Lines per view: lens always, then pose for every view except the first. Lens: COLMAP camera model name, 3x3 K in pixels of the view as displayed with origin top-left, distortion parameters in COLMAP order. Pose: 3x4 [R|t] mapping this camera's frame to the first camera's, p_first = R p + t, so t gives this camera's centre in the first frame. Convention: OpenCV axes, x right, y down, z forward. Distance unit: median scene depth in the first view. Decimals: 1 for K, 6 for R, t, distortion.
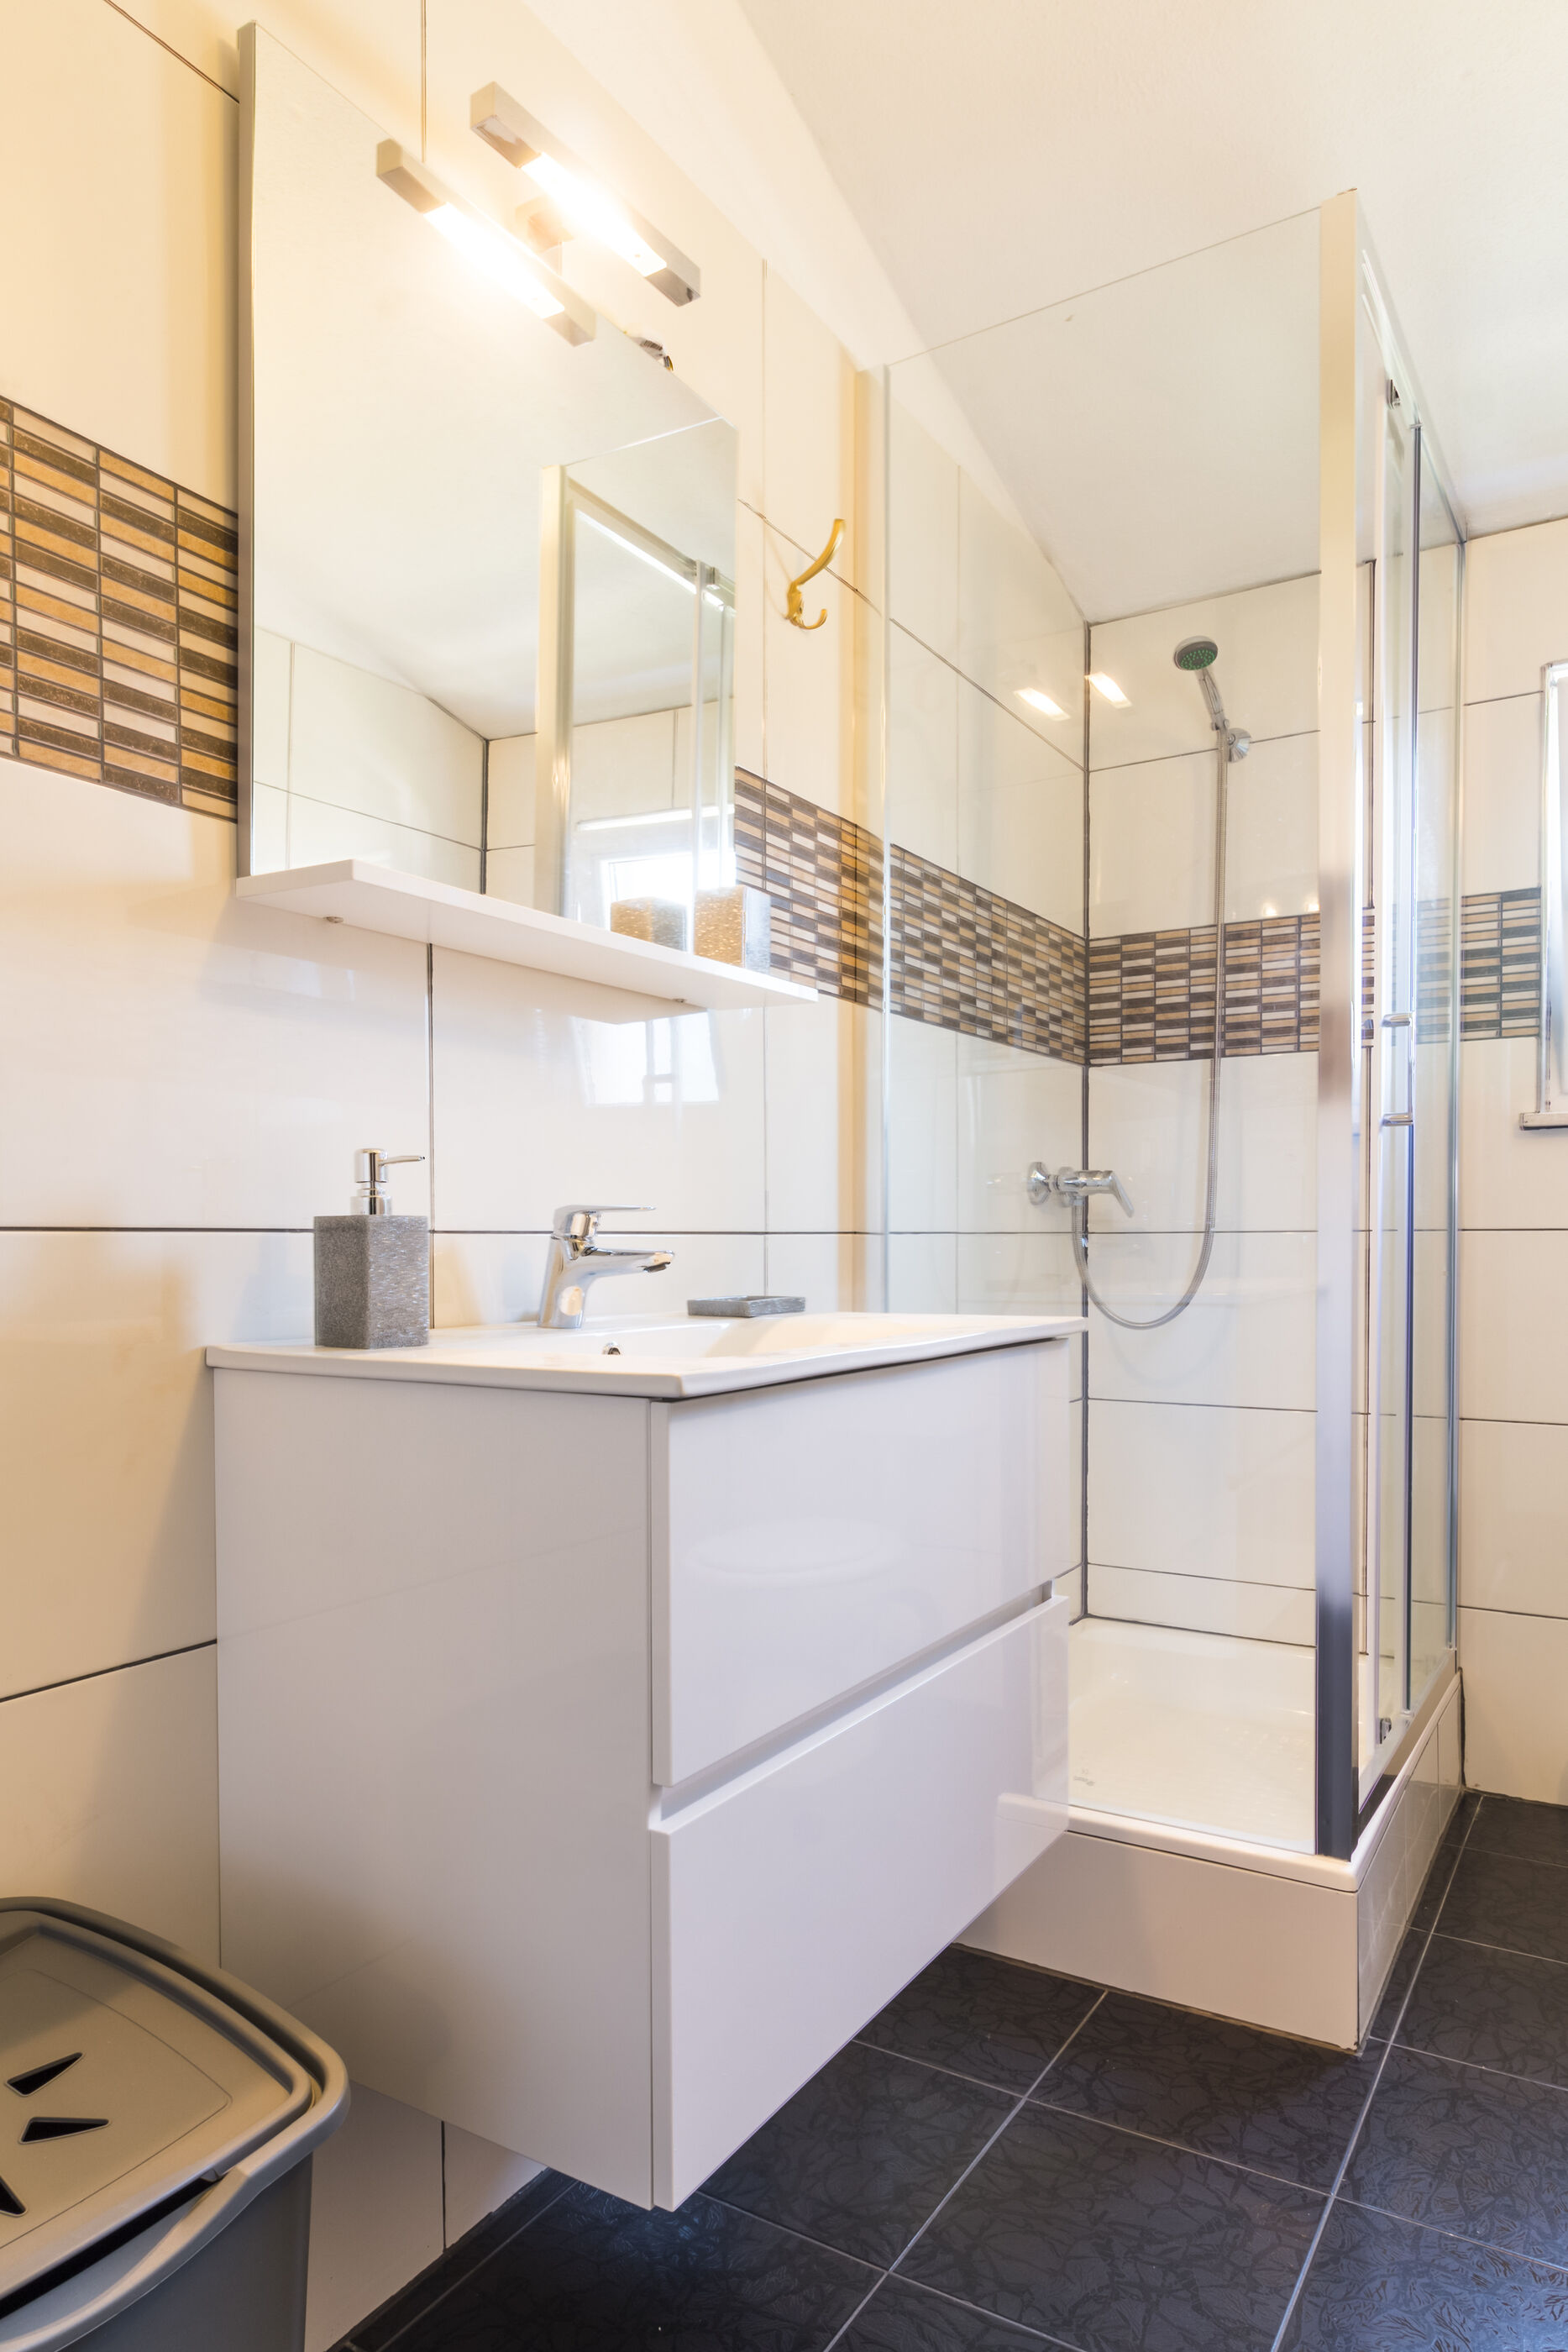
lens RADIAL K [[1465.5, 0, 778.1], [0, 1465.5, 1281.4], [0, 0, 1]] dist [0.004184, -0.011503]
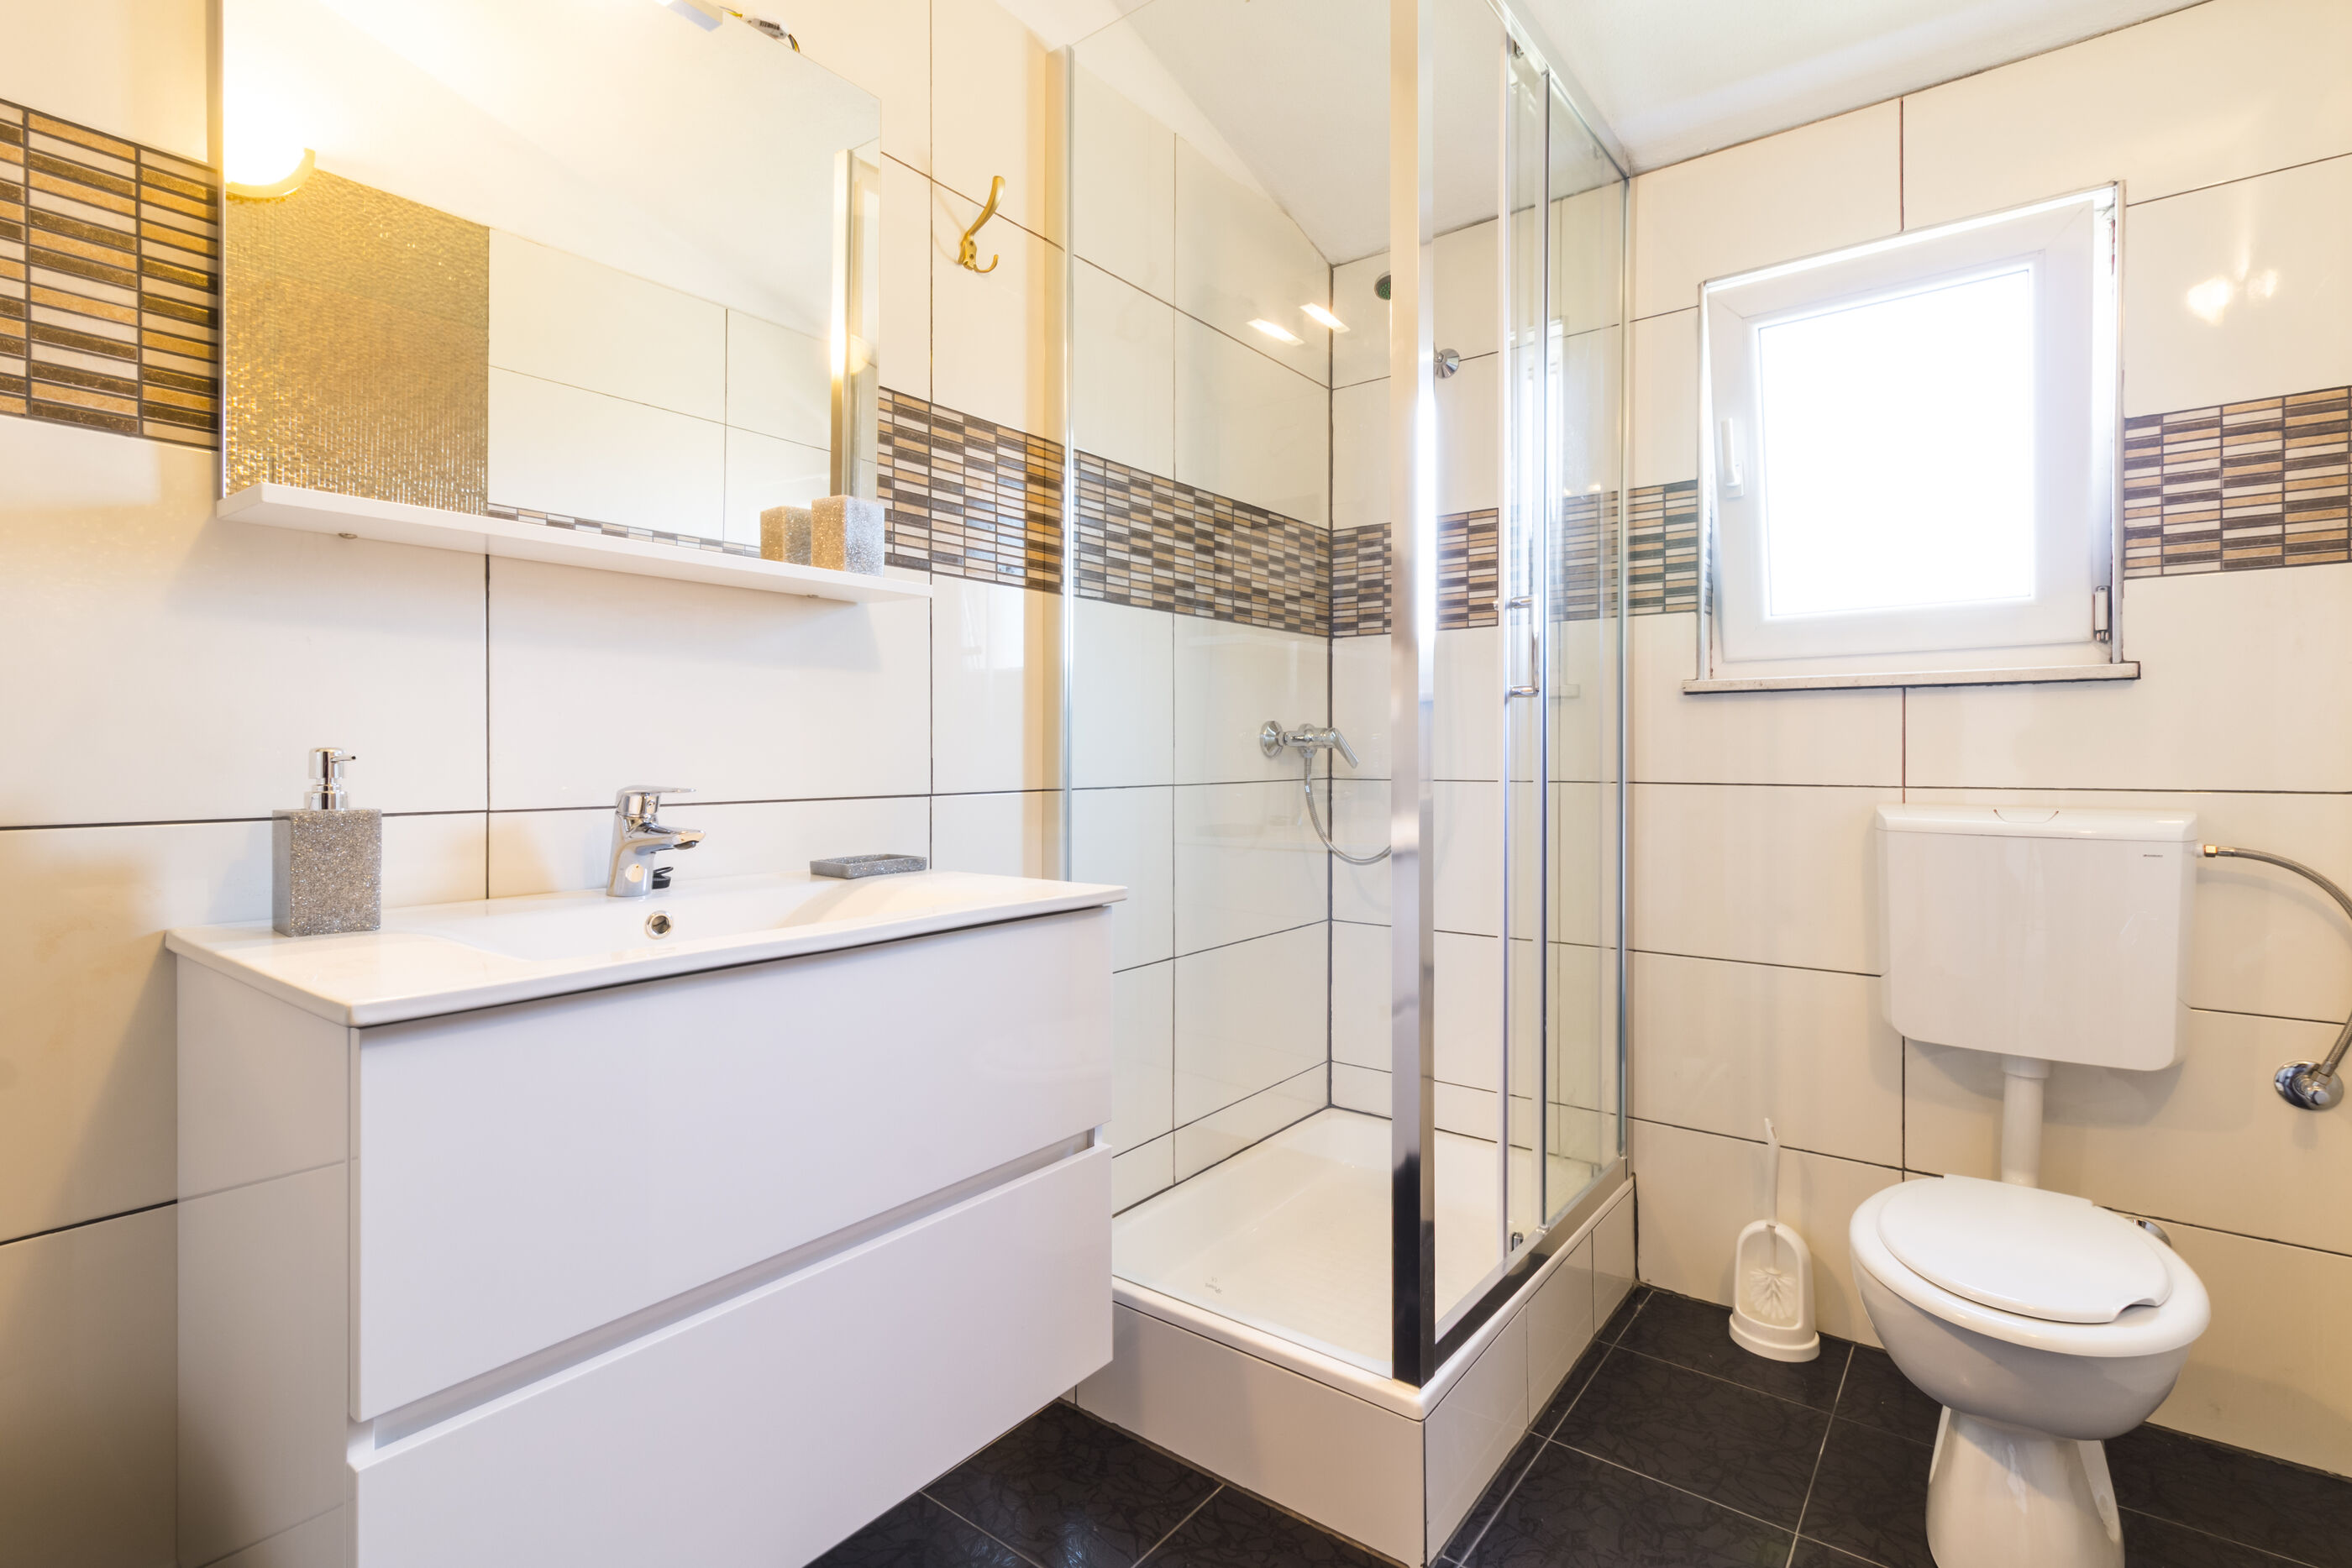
lens RADIAL K [[1110.4, 0, 1176.8], [0, 1110.4, 762.8], [0, 0, 1]] dist [0.002047, 0.000556]
pose [[0.995165, 0.005352, -0.098071, 0.254084], [-0.007297, 0.999784, -0.019480, -0.040166], [0.097946, 0.020101, 0.994989, 0.145067]]
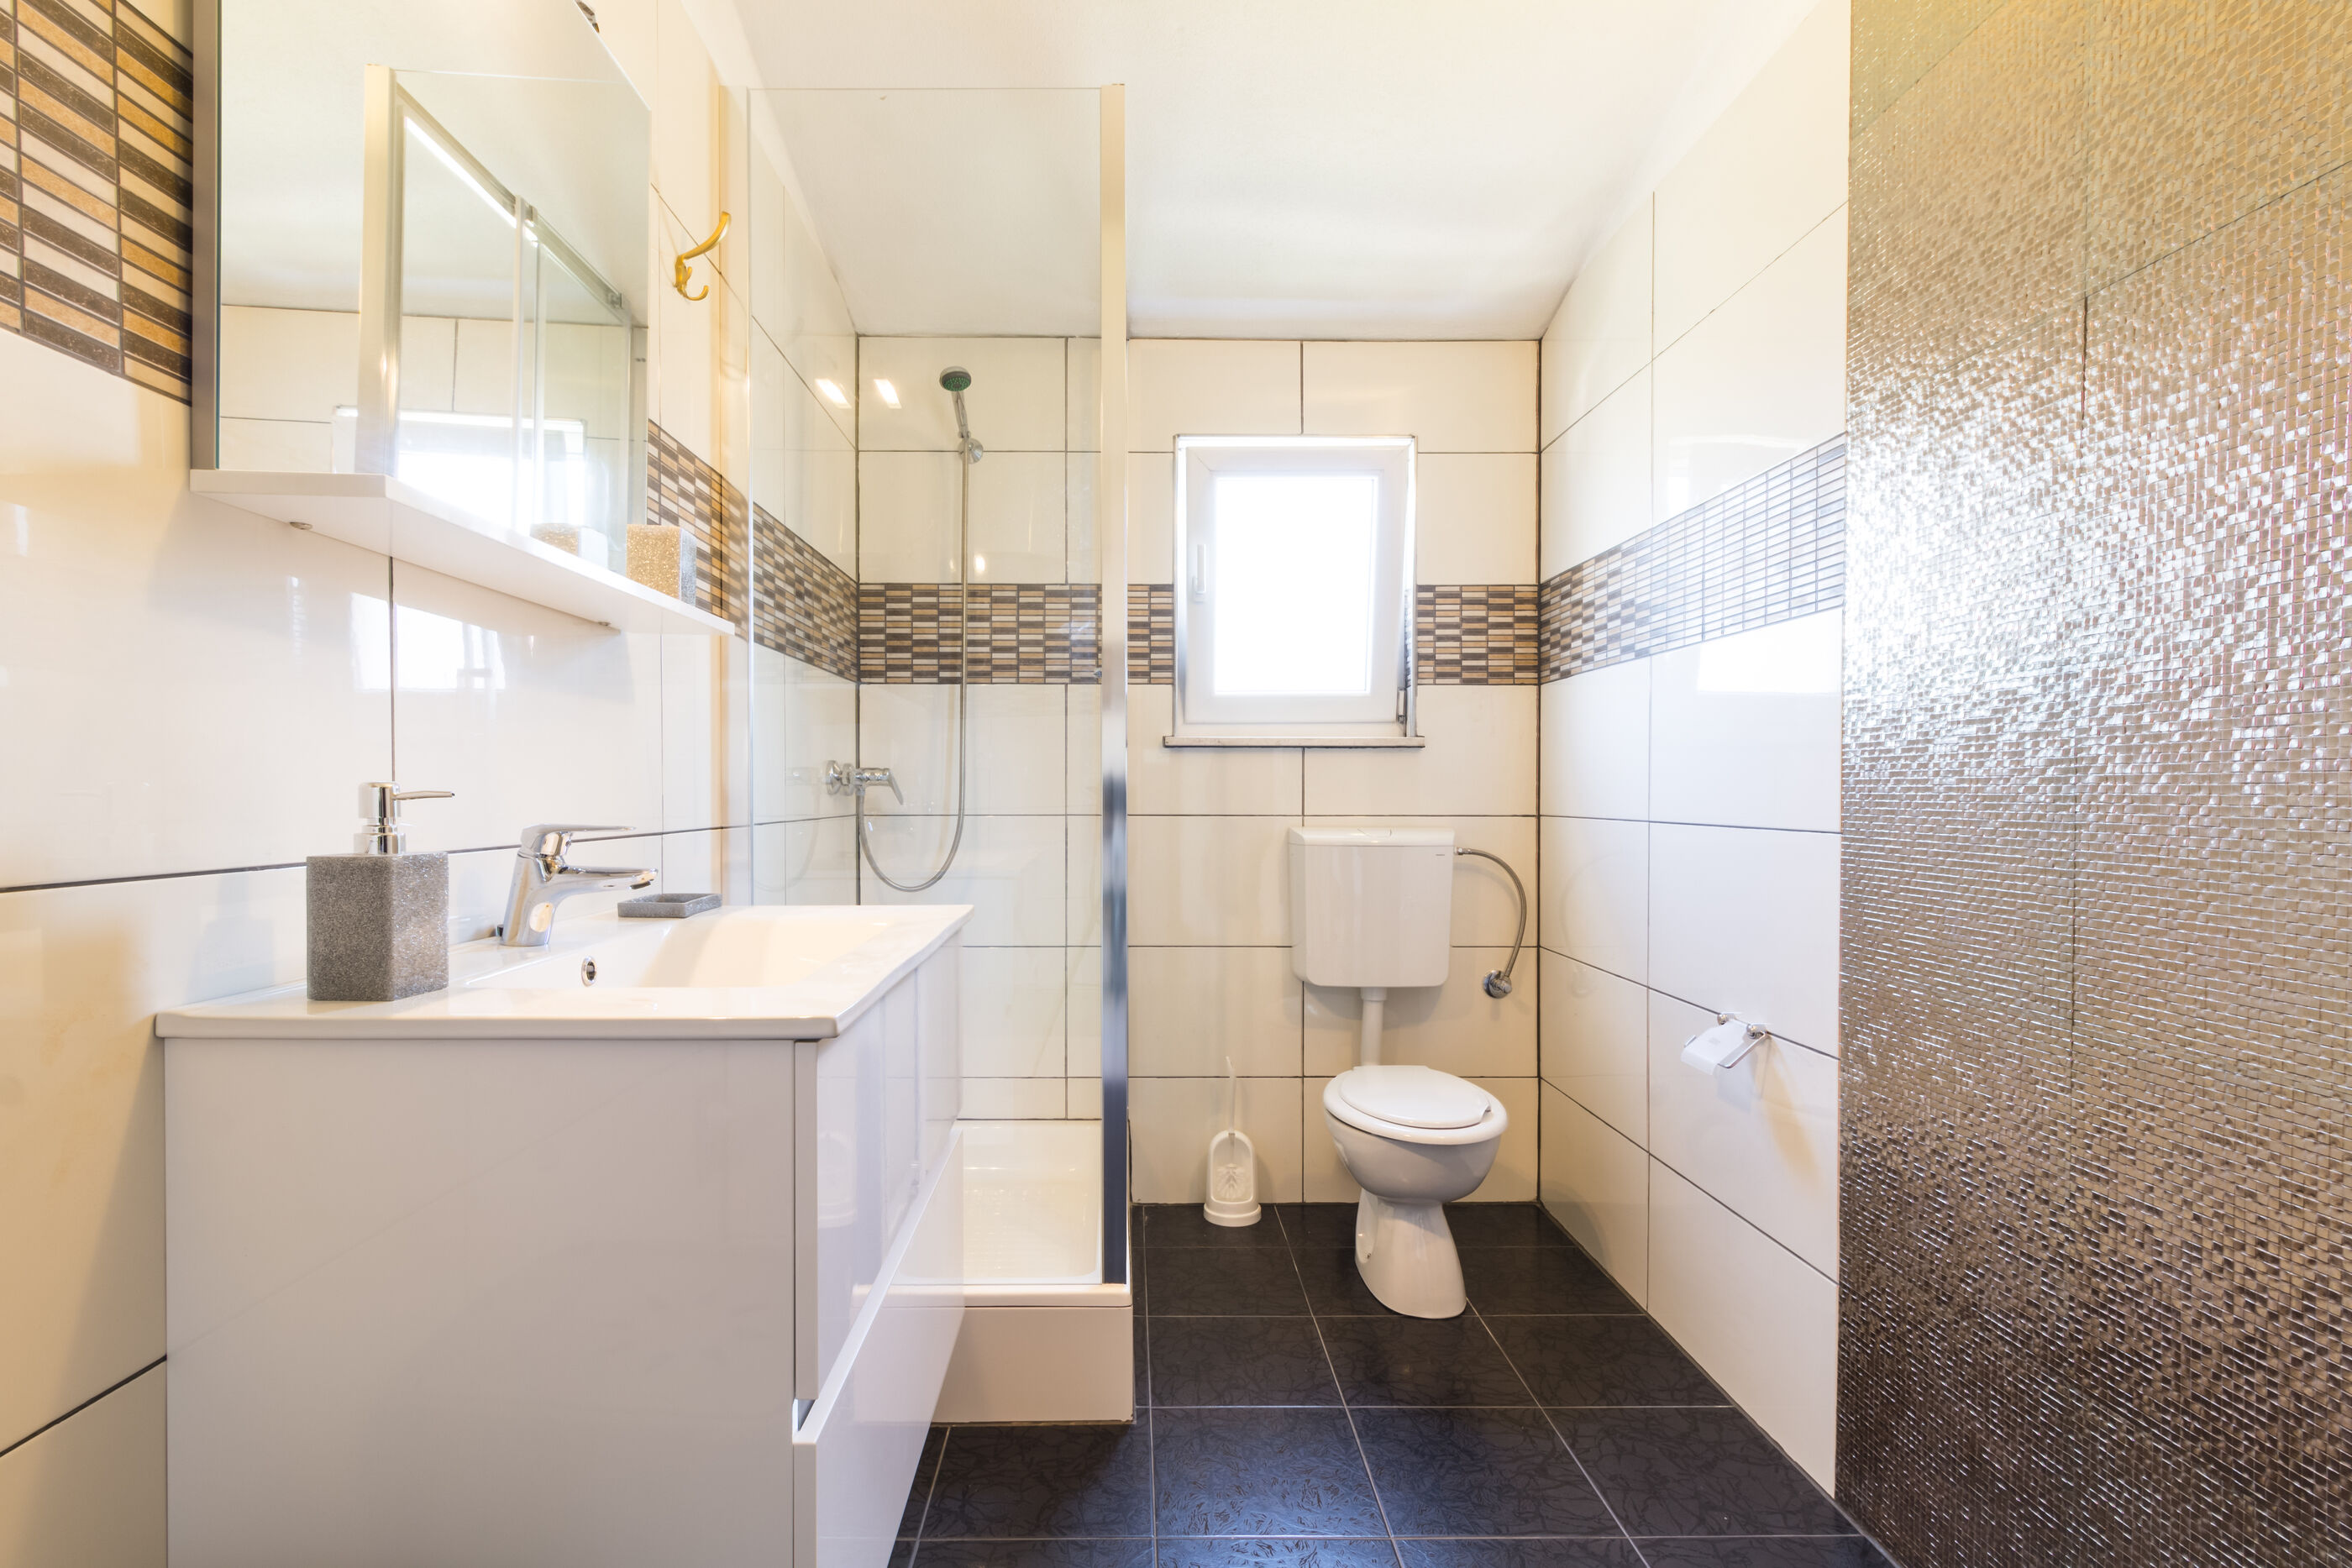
lens RADIAL K [[1119.3, 0, 1139.8], [0, 1119.3, 810.9], [0, 0, 1]] dist [0.005394, 0.000449]
pose [[0.843272, -0.000996, 0.537486, -0.150069], [0.007434, 0.999924, -0.009811, -0.036542], [-0.537436, 0.012269, 0.843216, 0.082108]]
